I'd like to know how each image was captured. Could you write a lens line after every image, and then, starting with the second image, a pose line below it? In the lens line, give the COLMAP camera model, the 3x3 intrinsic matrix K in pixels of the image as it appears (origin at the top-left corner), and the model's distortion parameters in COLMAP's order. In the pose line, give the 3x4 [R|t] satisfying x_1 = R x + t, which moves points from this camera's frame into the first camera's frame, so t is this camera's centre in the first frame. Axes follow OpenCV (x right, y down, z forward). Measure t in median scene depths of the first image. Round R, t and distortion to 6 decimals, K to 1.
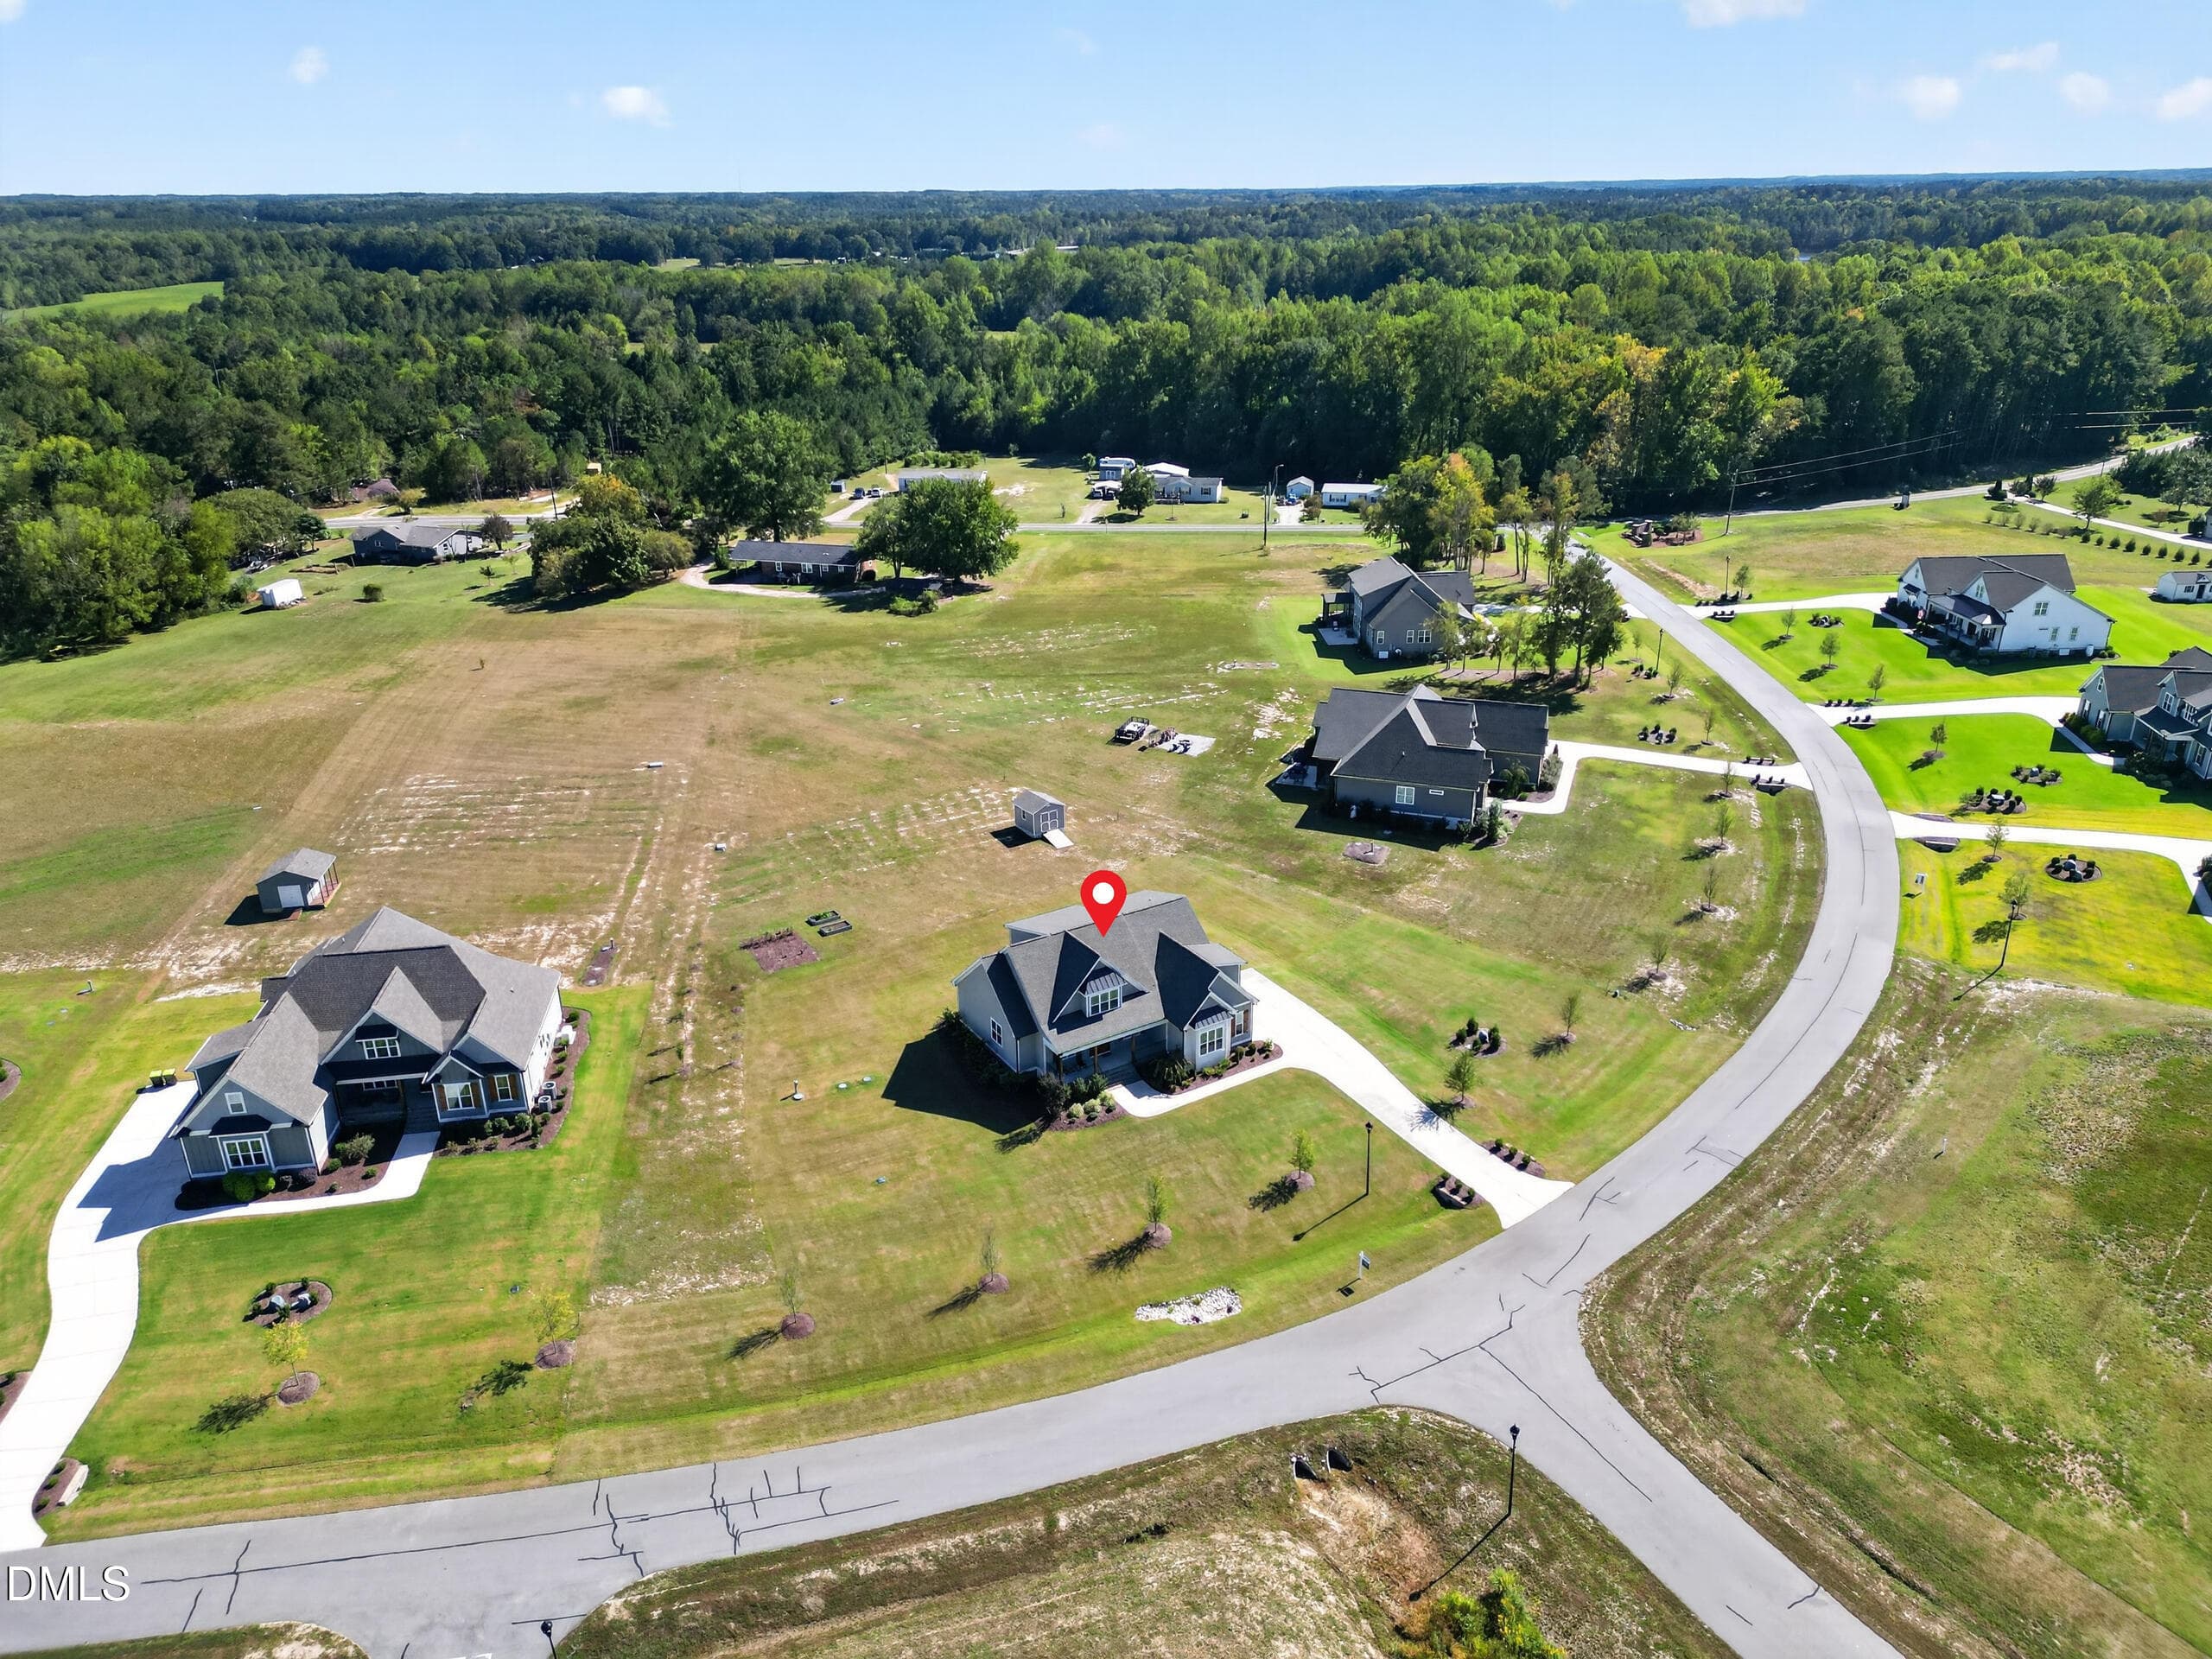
lens RADIAL K [[1540.6, 0, 1109.3], [0, 1540.6, 849.3], [0, 0, 1]] dist [0.074830, -0.068092]
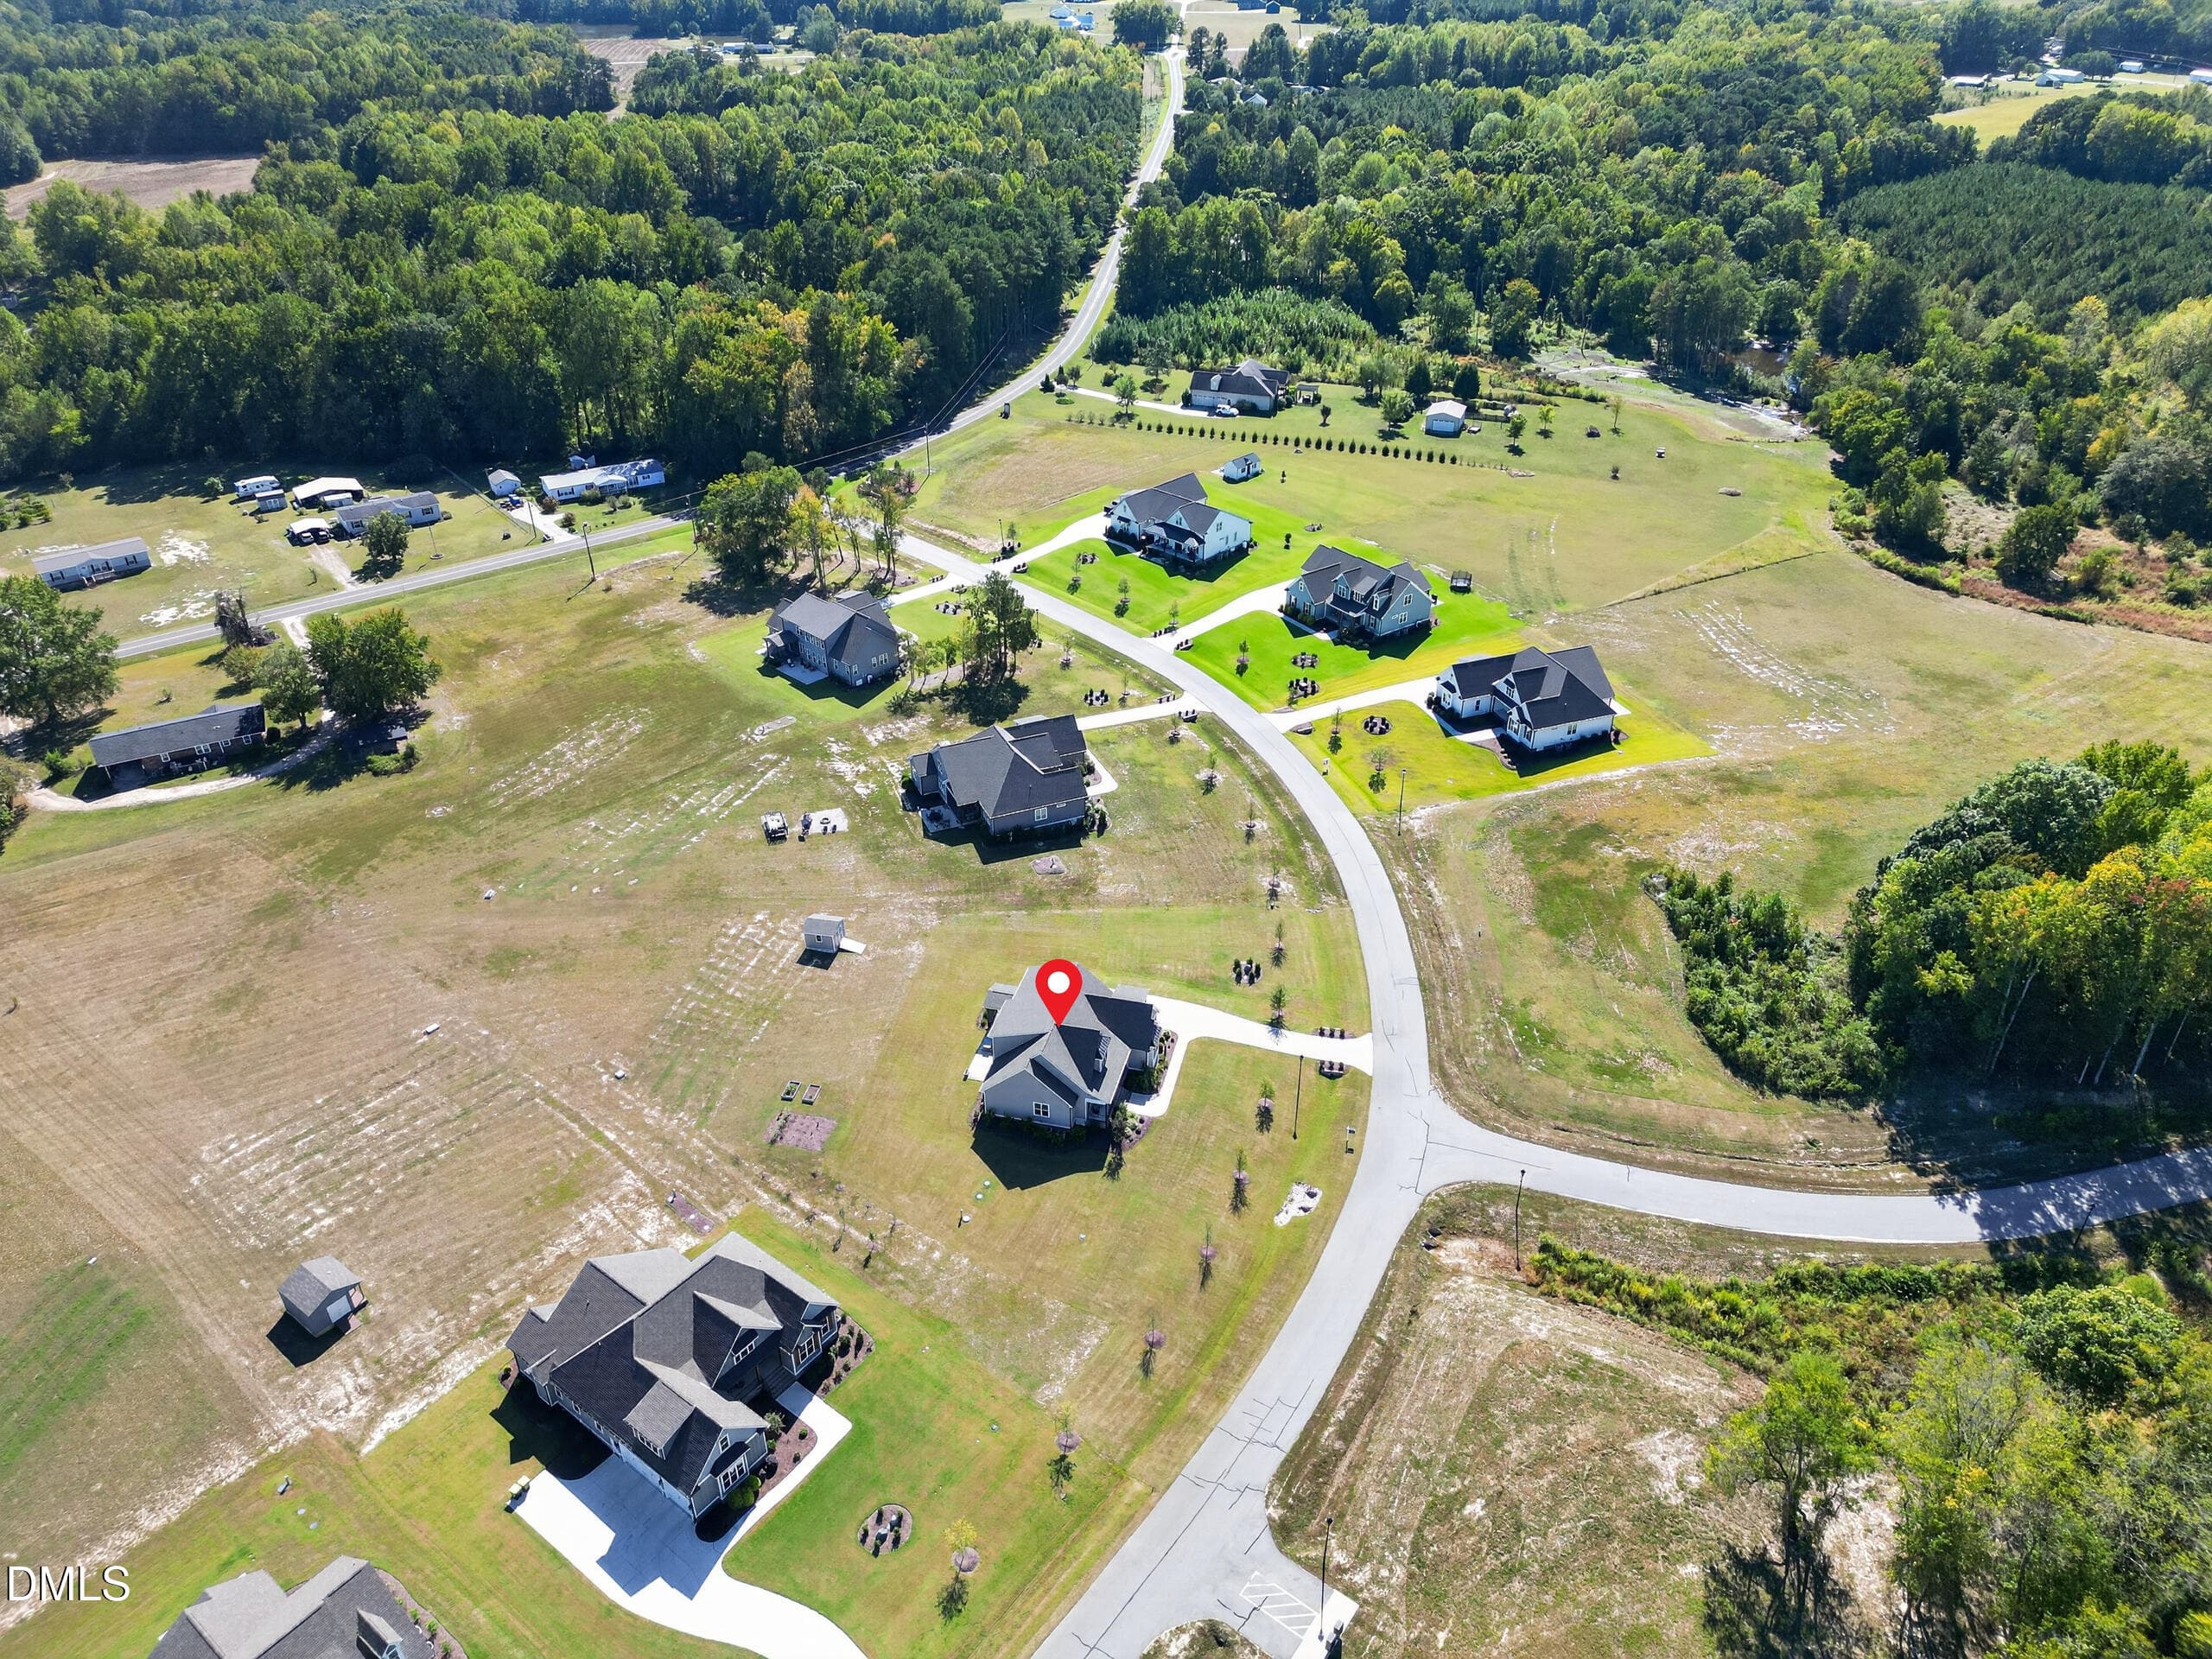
lens RADIAL K [[1540.6, 0, 1114.0], [0, 1540.6, 833.5], [0, 0, 1]] dist [0.074830, -0.068092]
pose [[0.723086, -0.360410, 0.589280, -0.649505], [0.268606, 0.932659, 0.240827, -0.373748], [-0.636394, -0.015854, 0.771201, -0.116779]]
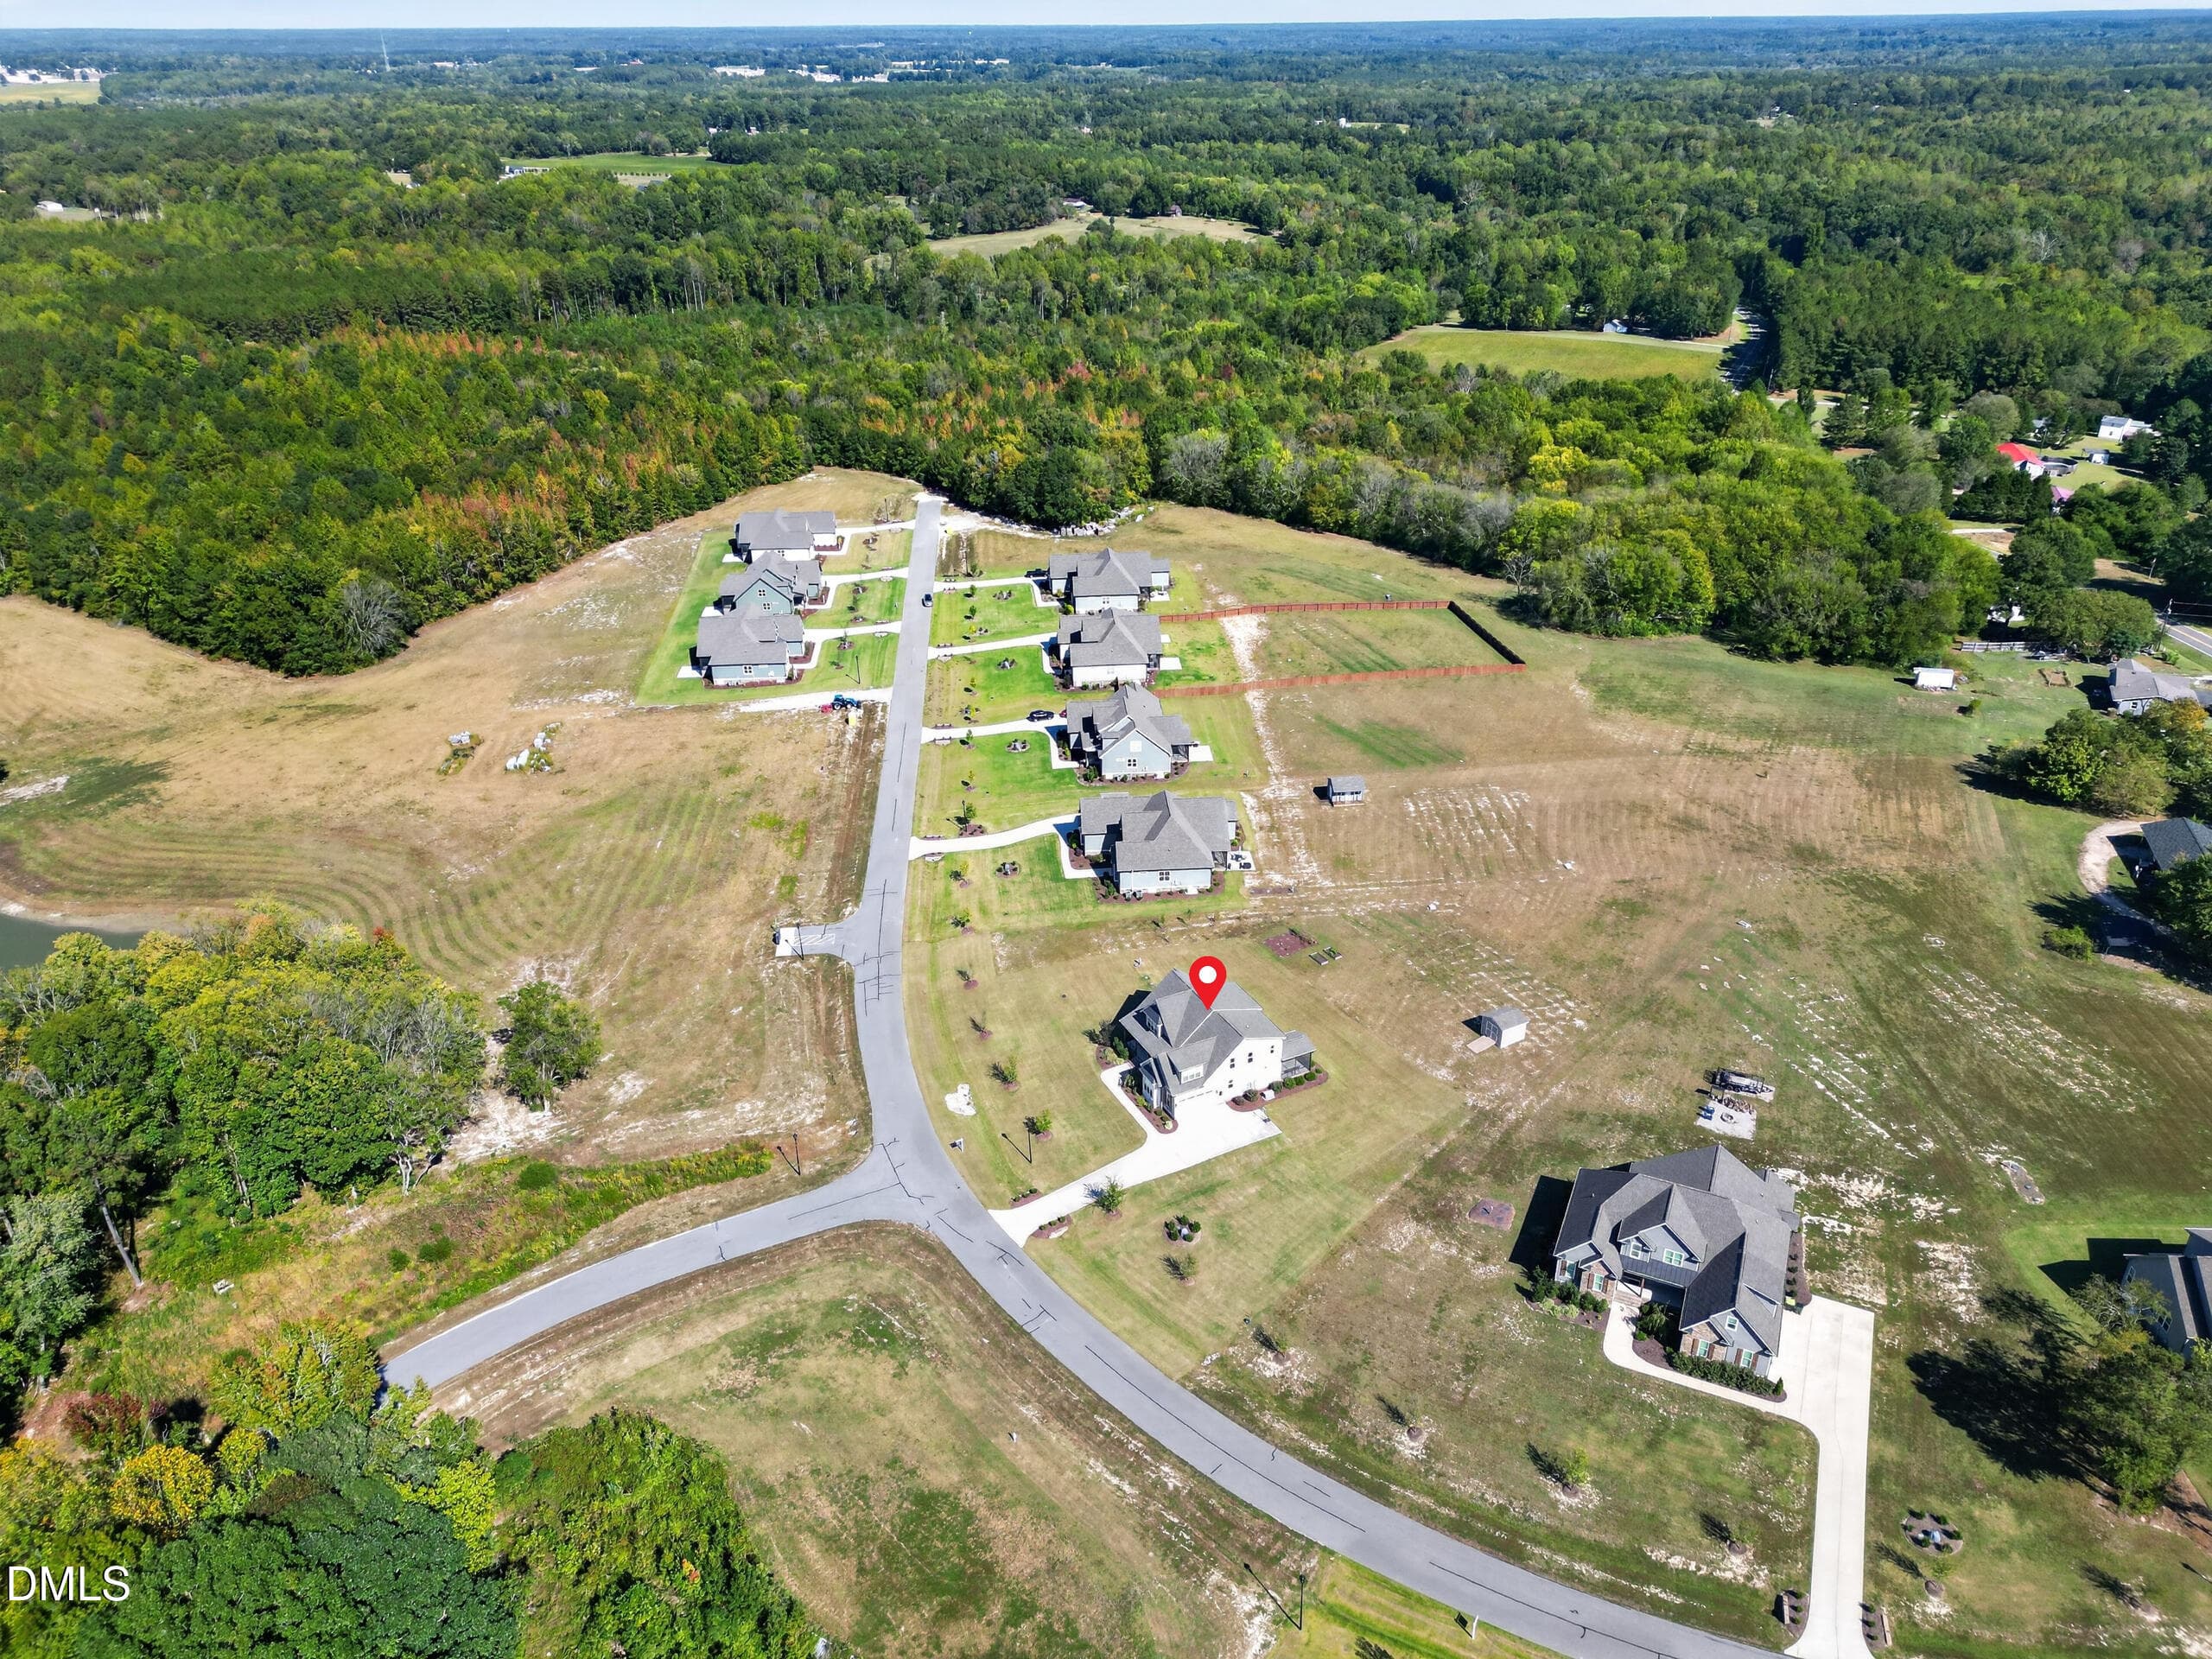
lens RADIAL K [[1540.6, 0, 1101.6], [0, 1540.6, 816.7], [0, 0, 1]] dist [0.074830, -0.068092]
pose [[-0.086342, 0.463473, -0.881894, 1.131981], [-0.379250, 0.803263, 0.459280, -0.685055], [0.921257, 0.374114, 0.106417, 0.563314]]
